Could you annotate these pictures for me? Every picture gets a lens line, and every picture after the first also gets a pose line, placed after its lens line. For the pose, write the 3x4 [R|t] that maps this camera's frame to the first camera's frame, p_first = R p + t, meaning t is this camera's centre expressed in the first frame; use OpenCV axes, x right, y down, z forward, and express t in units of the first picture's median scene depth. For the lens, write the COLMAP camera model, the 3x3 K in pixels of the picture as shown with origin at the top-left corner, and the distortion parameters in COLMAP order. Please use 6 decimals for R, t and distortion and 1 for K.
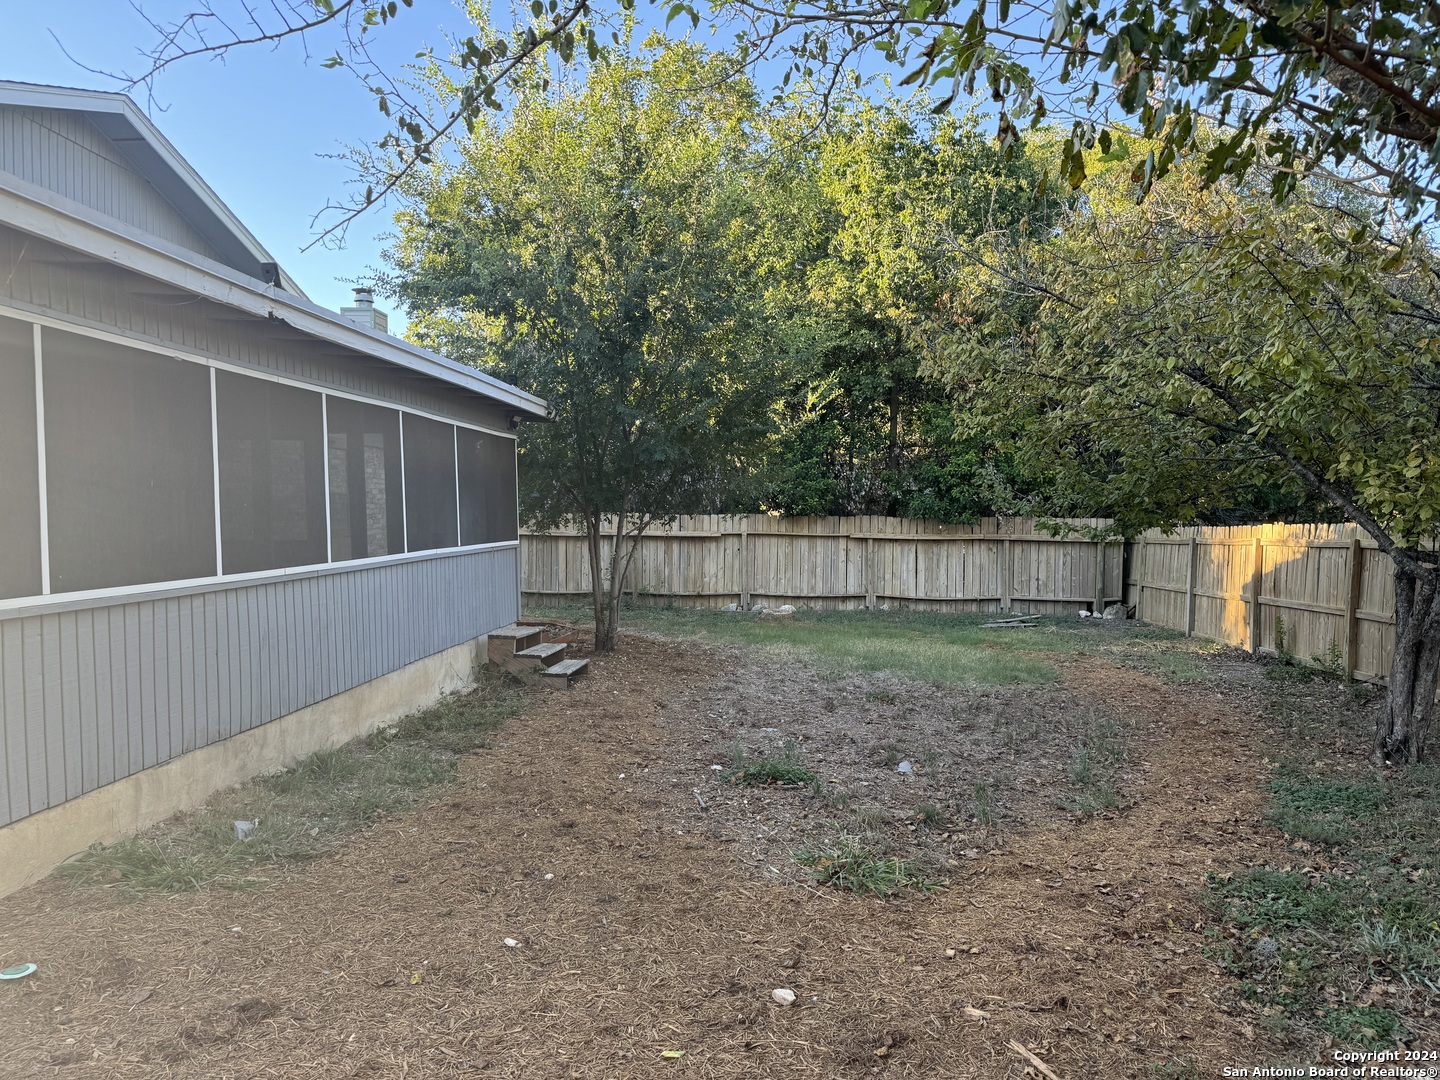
lens RADIAL K [[1014.6, 0, 717.6], [0, 1014.6, 533.0], [0, 0, 1]] dist [0.065652, -0.095270]
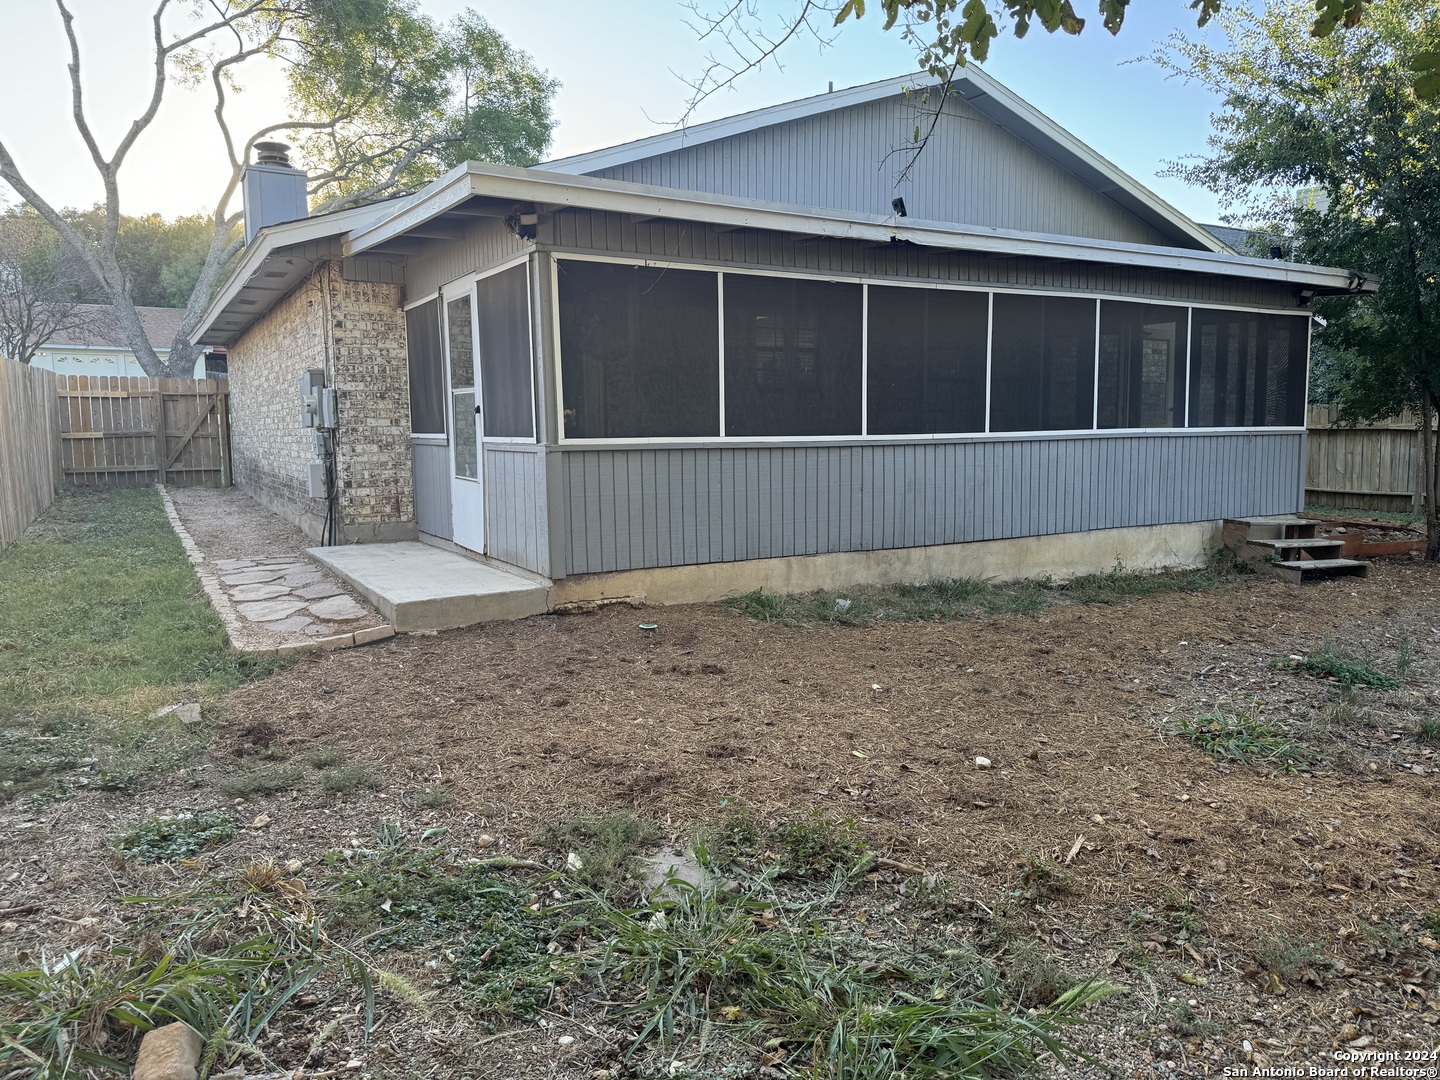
lens RADIAL K [[1015.0, 0, 724.0], [0, 1015.0, 534.6], [0, 0, 1]] dist [0.113374, -0.099197]
pose [[0.559653, 0.093127, -0.823478, 0.573534], [-0.021458, 0.994961, 0.097937, 0.045149], [0.828449, -0.037141, 0.558832, 0.046675]]
